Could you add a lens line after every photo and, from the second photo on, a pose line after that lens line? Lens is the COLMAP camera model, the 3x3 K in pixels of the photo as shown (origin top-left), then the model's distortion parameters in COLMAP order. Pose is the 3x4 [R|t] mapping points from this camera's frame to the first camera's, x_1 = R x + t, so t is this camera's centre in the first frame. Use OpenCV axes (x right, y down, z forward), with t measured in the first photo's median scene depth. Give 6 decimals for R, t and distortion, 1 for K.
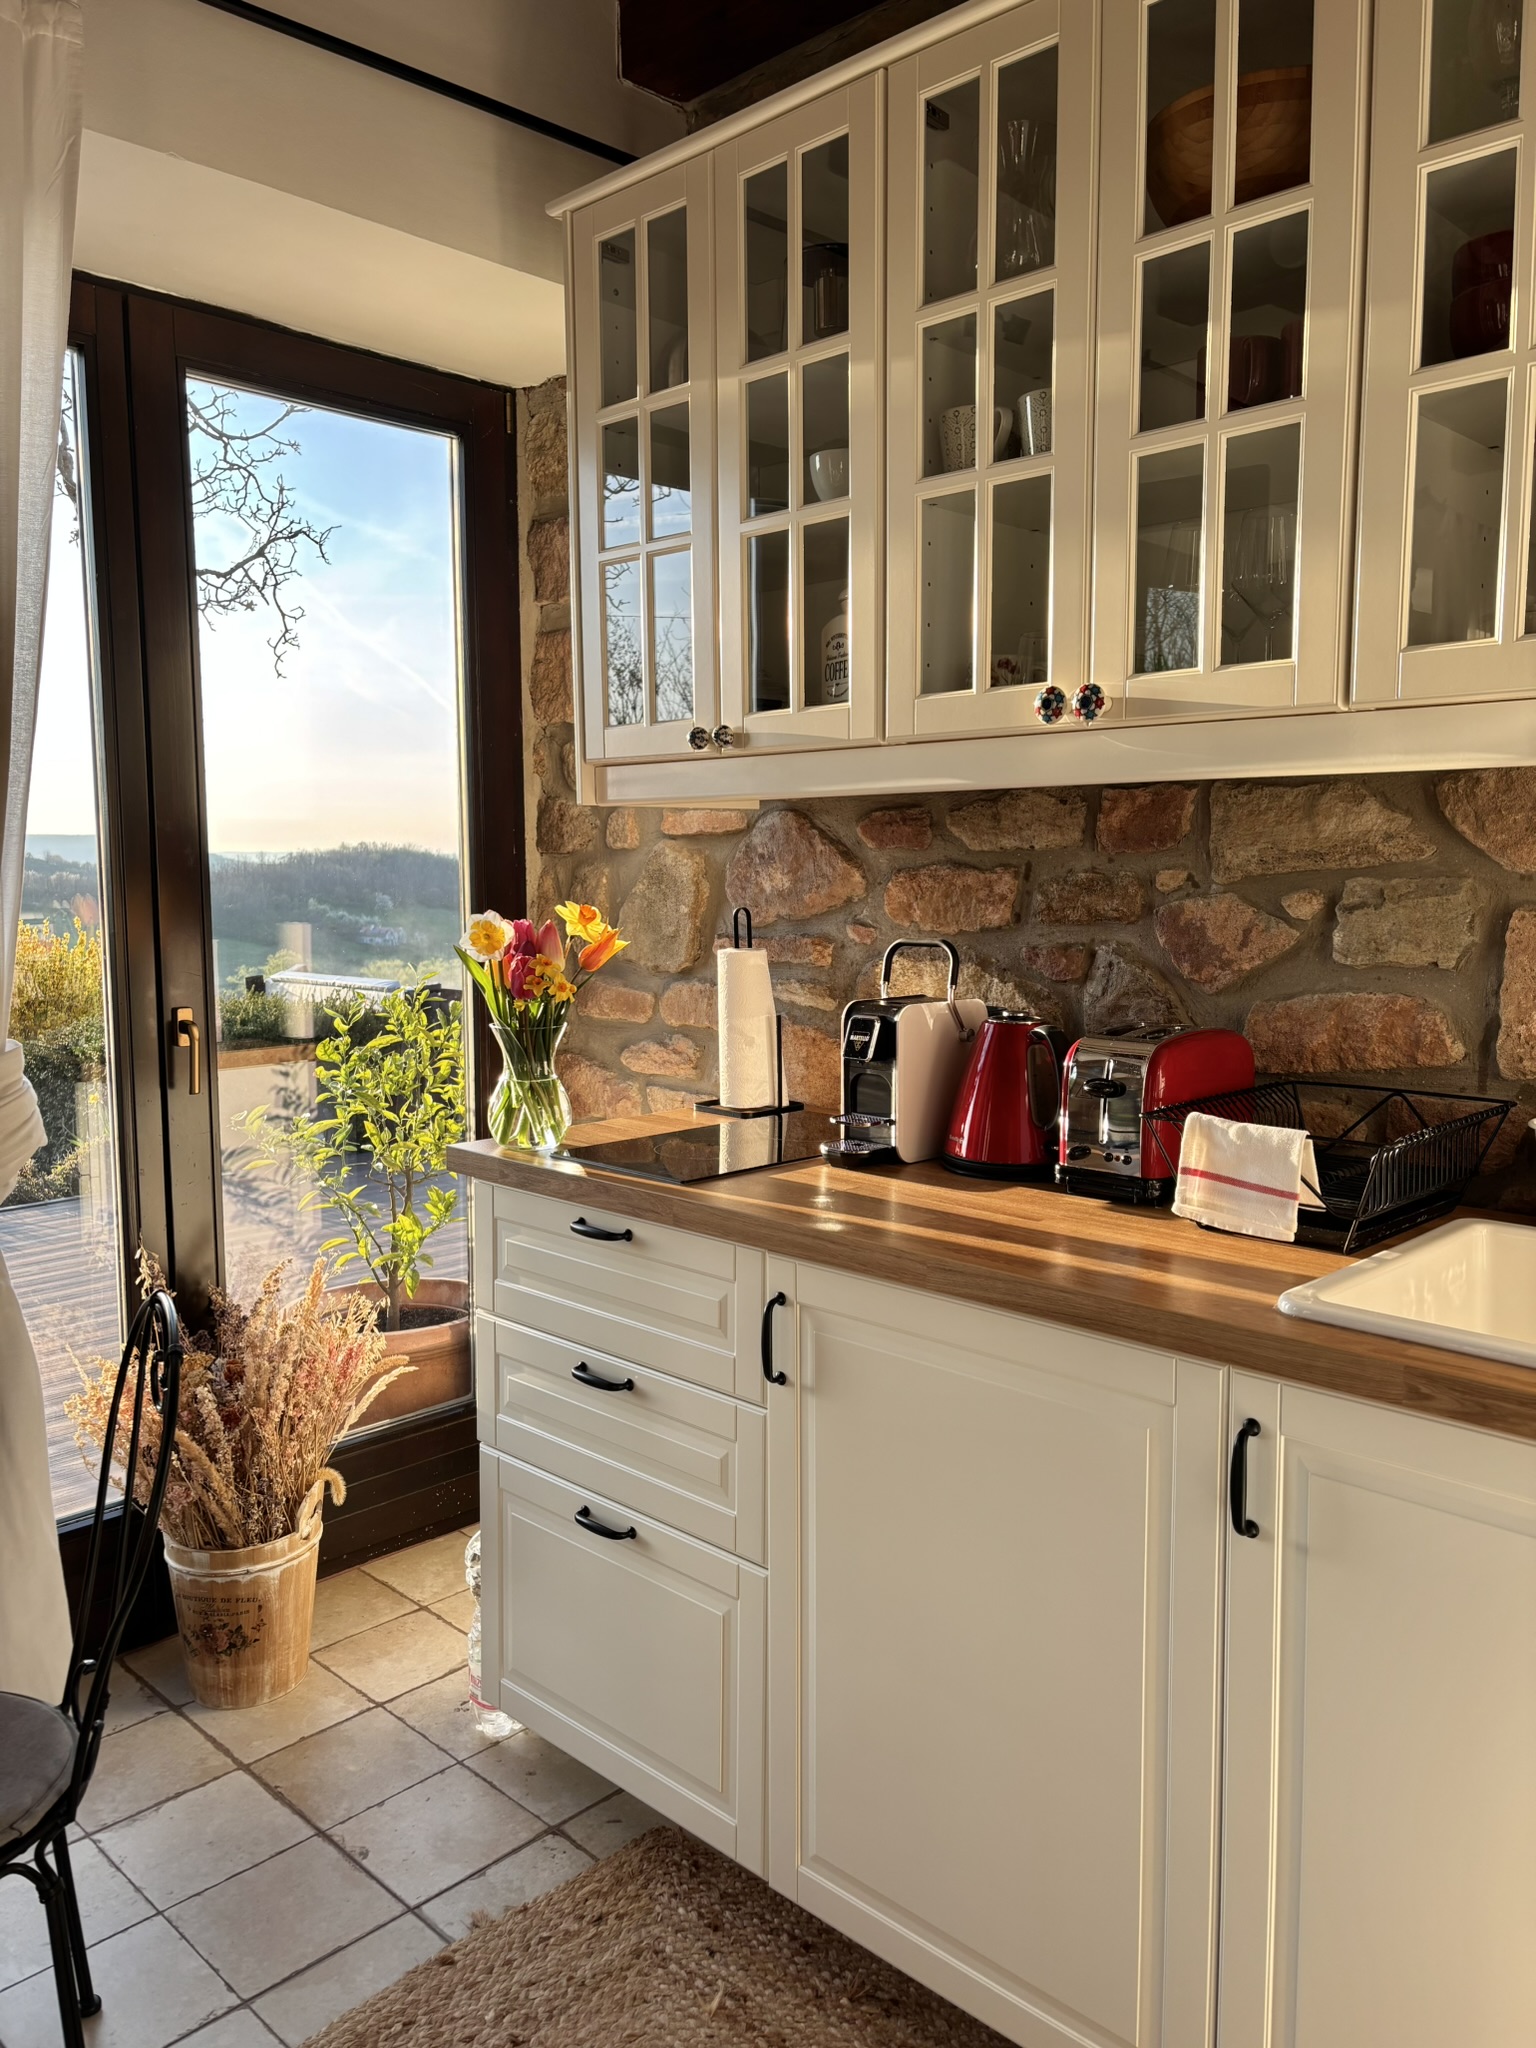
lens RADIAL K [[1537.6, 0, 784.9], [0, 1537.6, 1028.1], [0, 0, 1]] dist [0.046477, -0.050801]
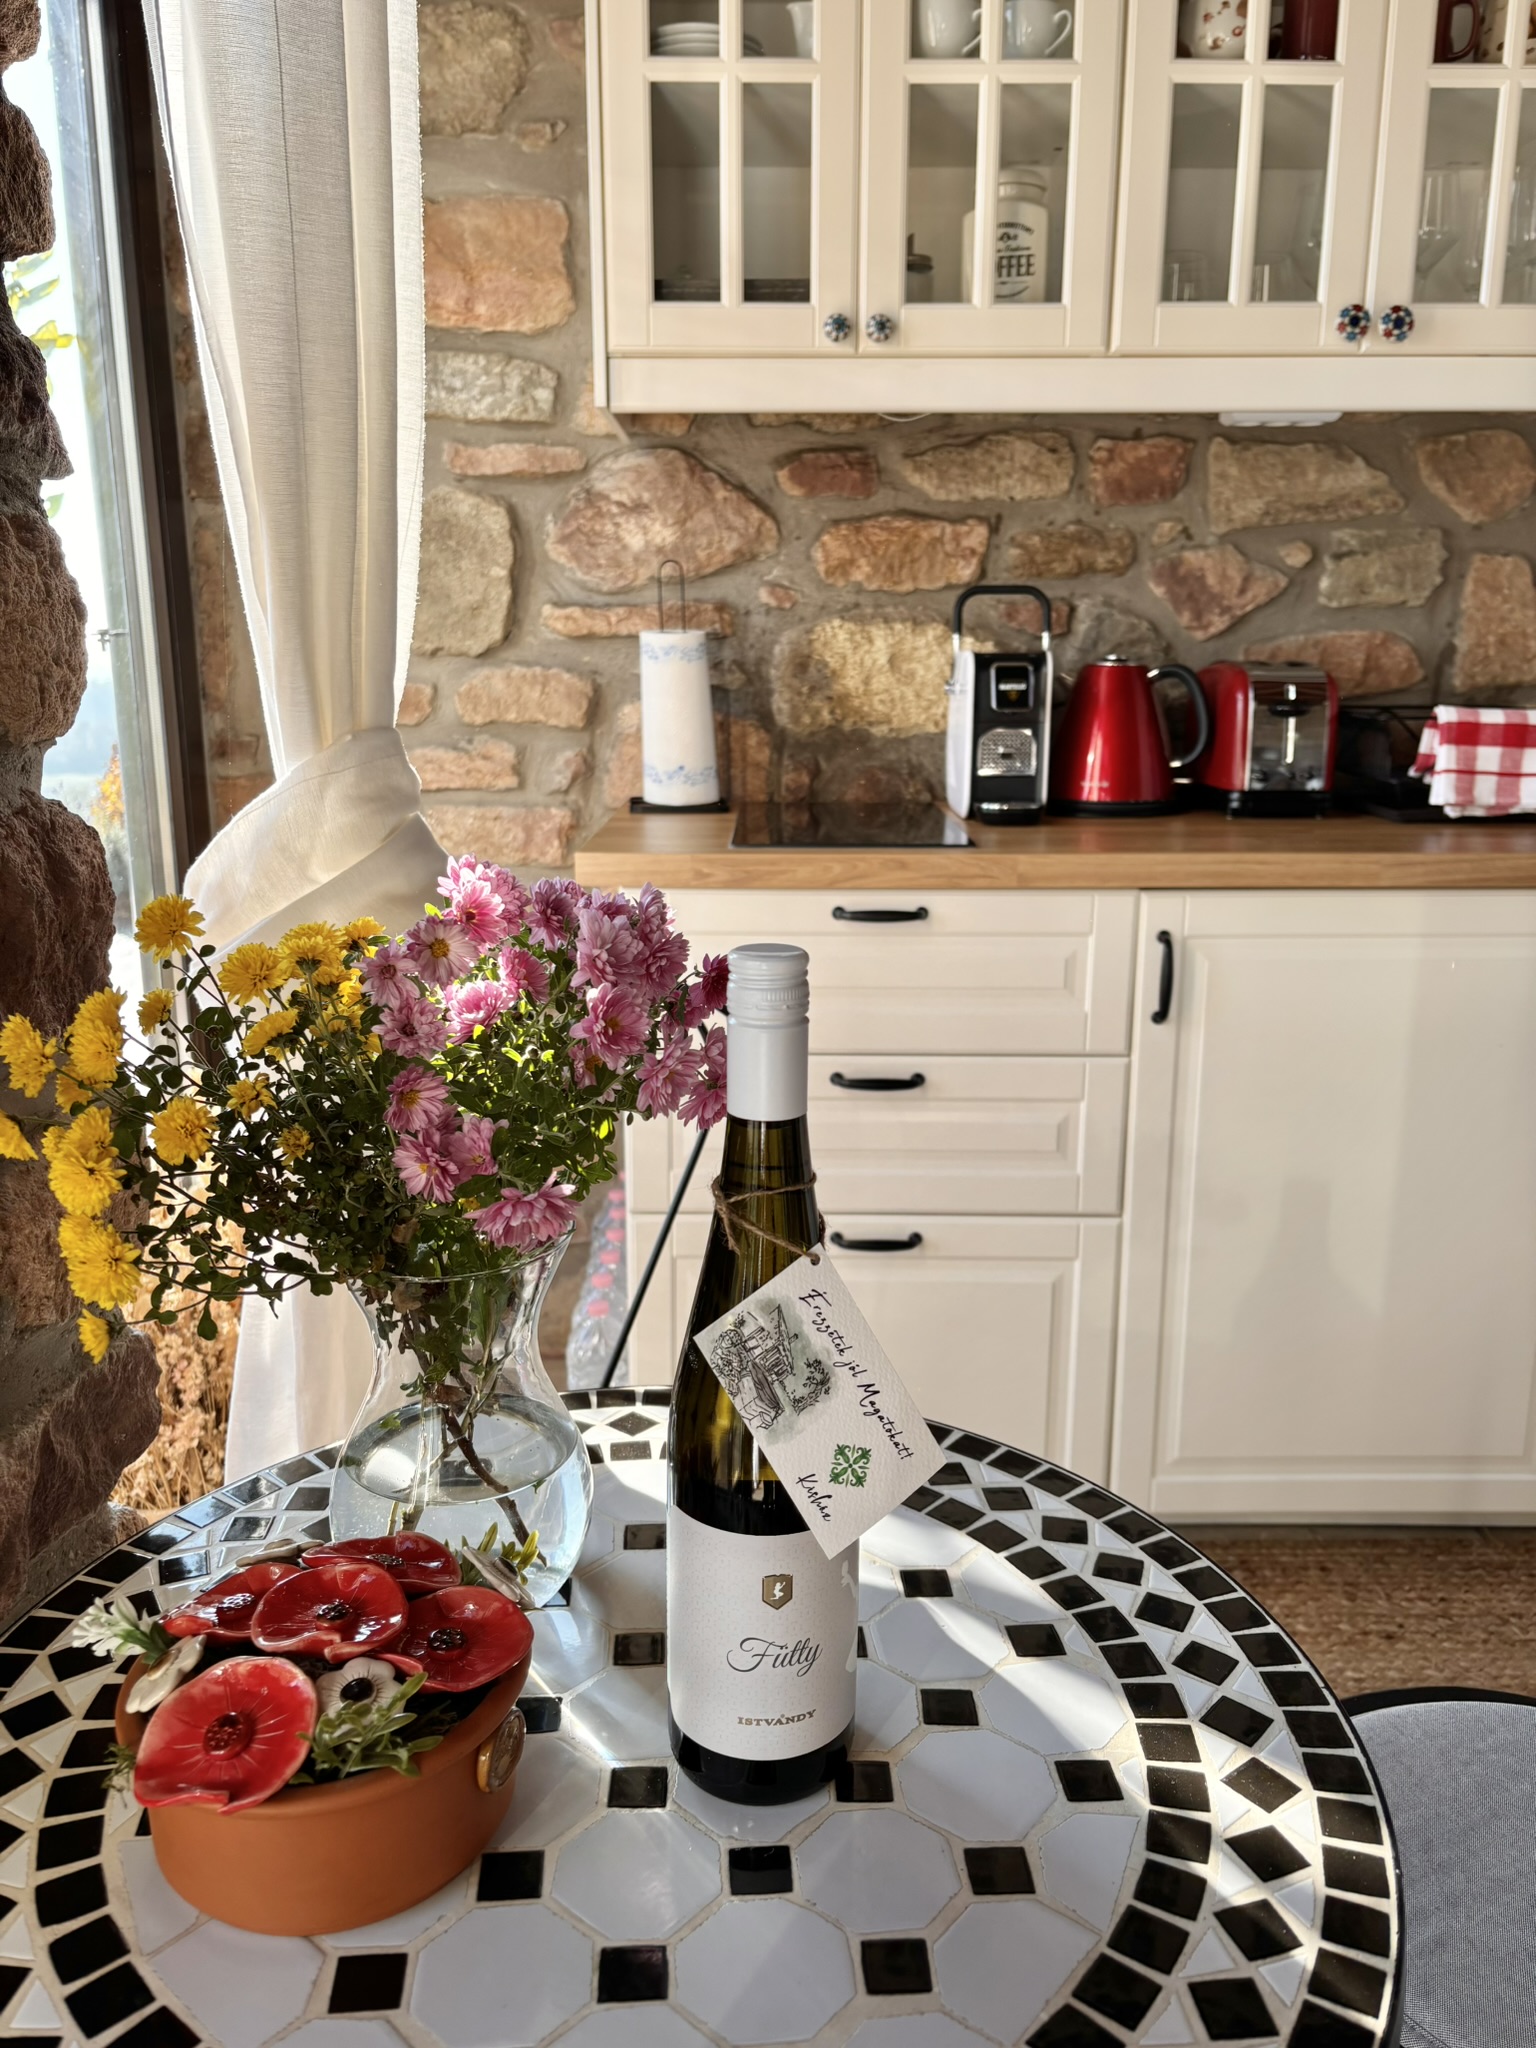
lens RADIAL K [[1565.2, 0, 780.6], [0, 1565.2, 1048.0], [0, 0, 1]] dist [0.023039, -0.011216]
pose [[0.700141, -0.175083, 0.692206, -0.724349], [0.073668, 0.982009, 0.173872, 0.044768], [-0.710194, -0.070741, 0.700443, 0.385698]]
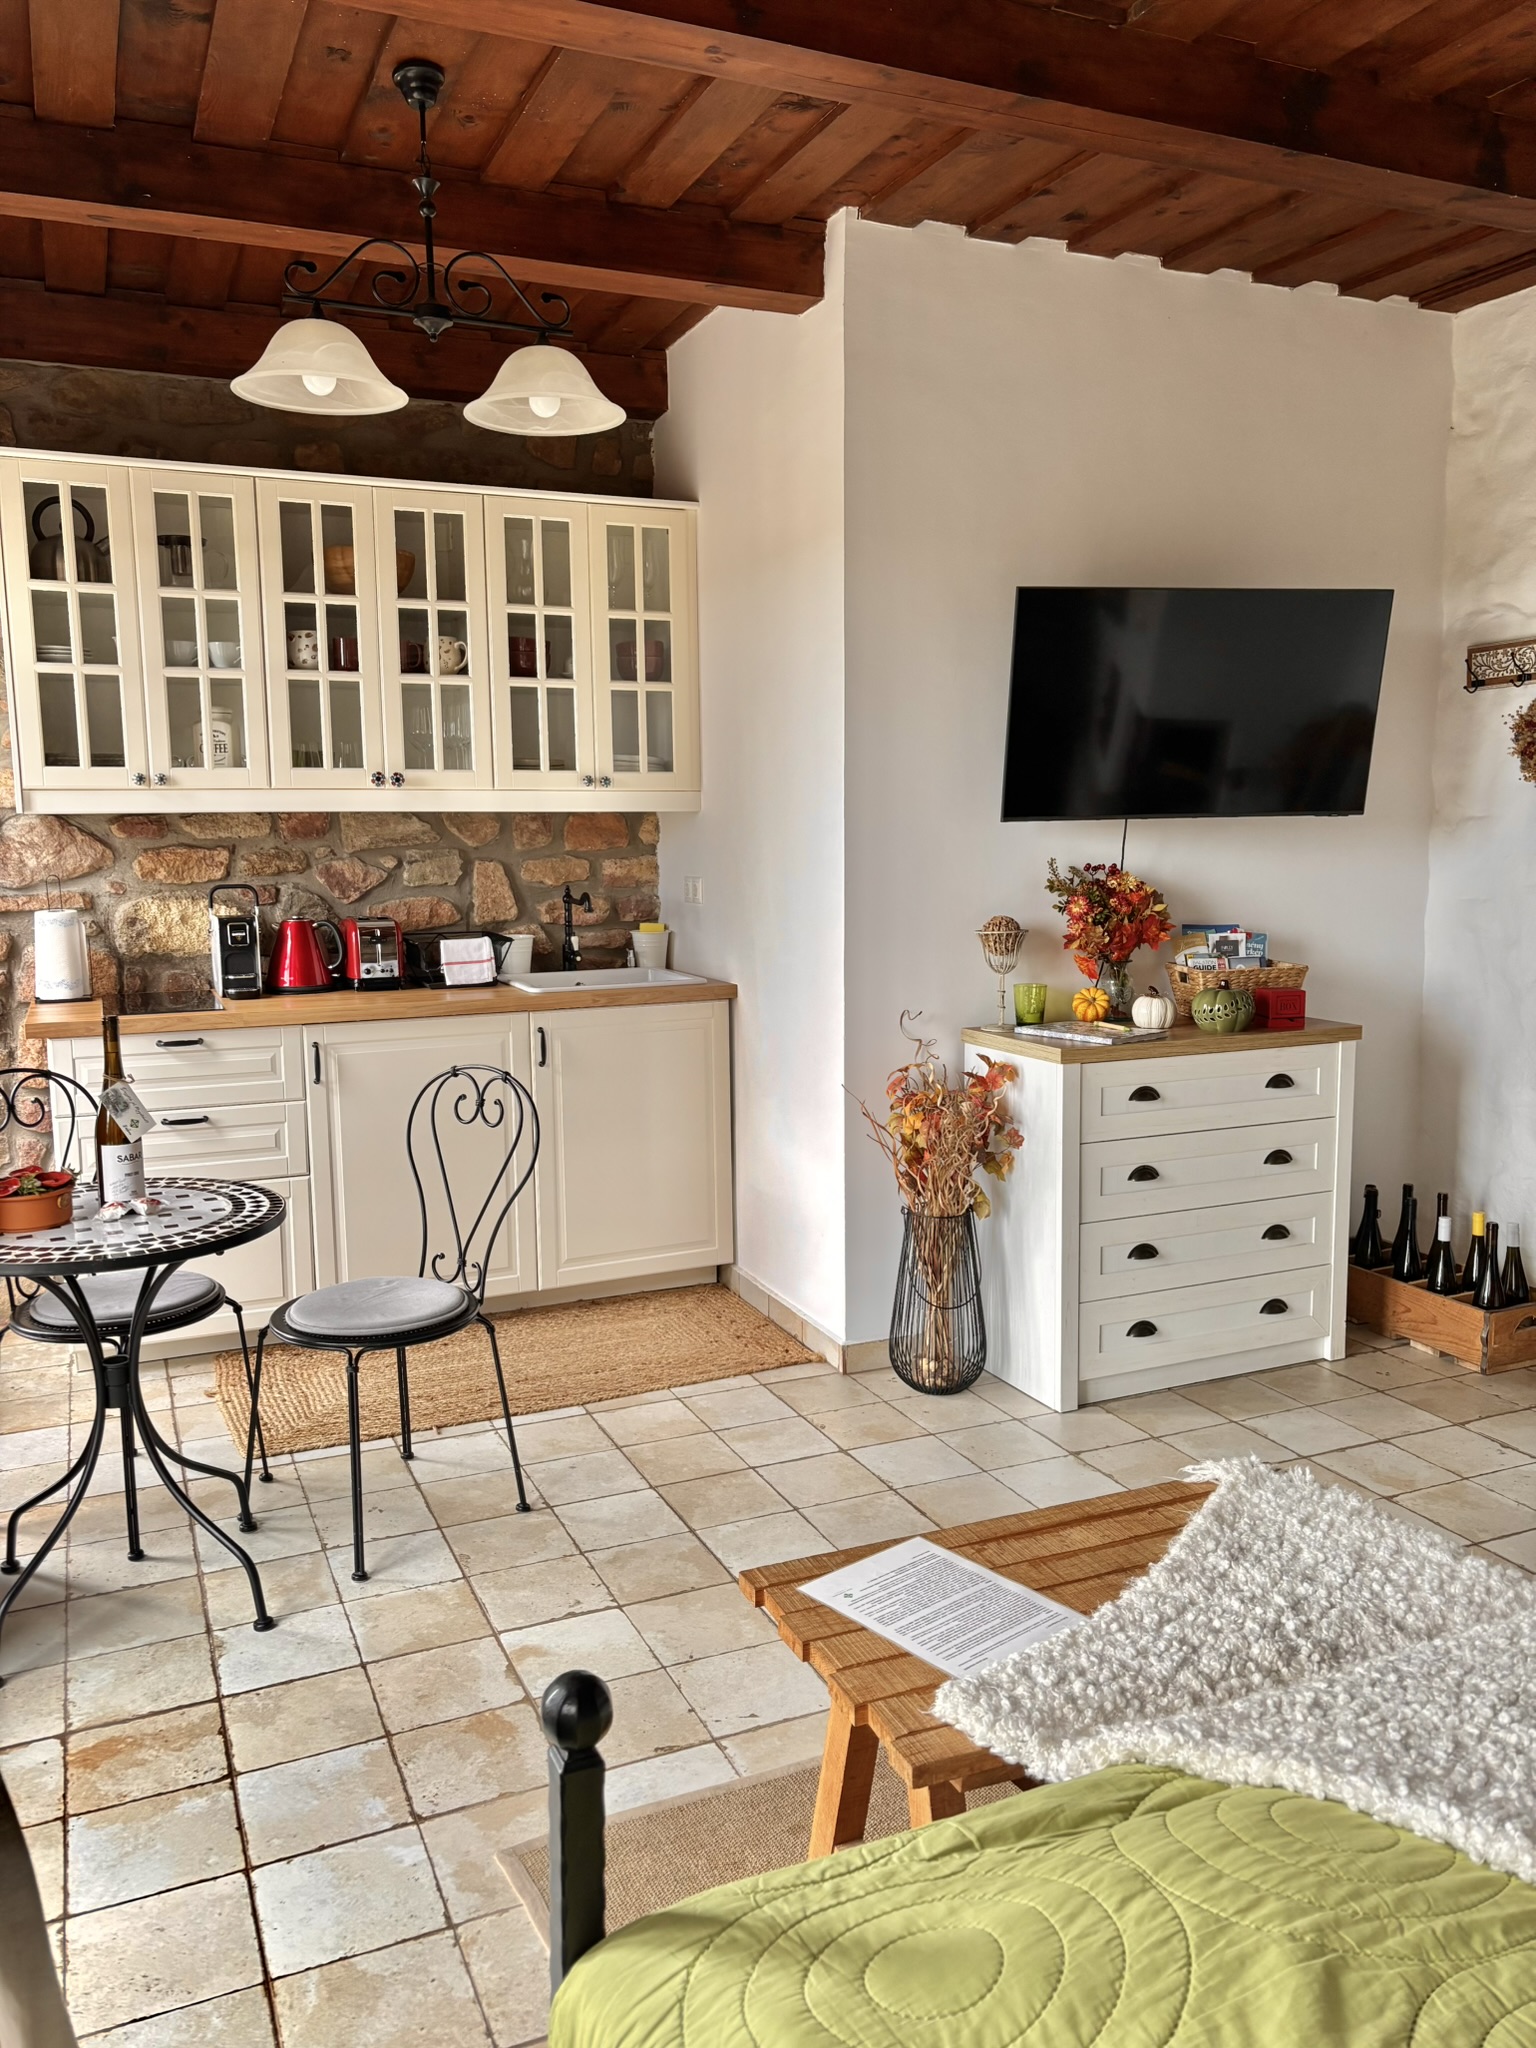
lens RADIAL K [[1537.6, 0, 727.3], [0, 1537.6, 1026.8], [0, 0, 1]] dist [0.046477, -0.050801]
pose [[0.380810, -0.121877, 0.916586, -1.476346], [0.109726, 0.990227, 0.086082, 0.020799], [-0.918120, 0.067793, 0.390462, -0.328664]]
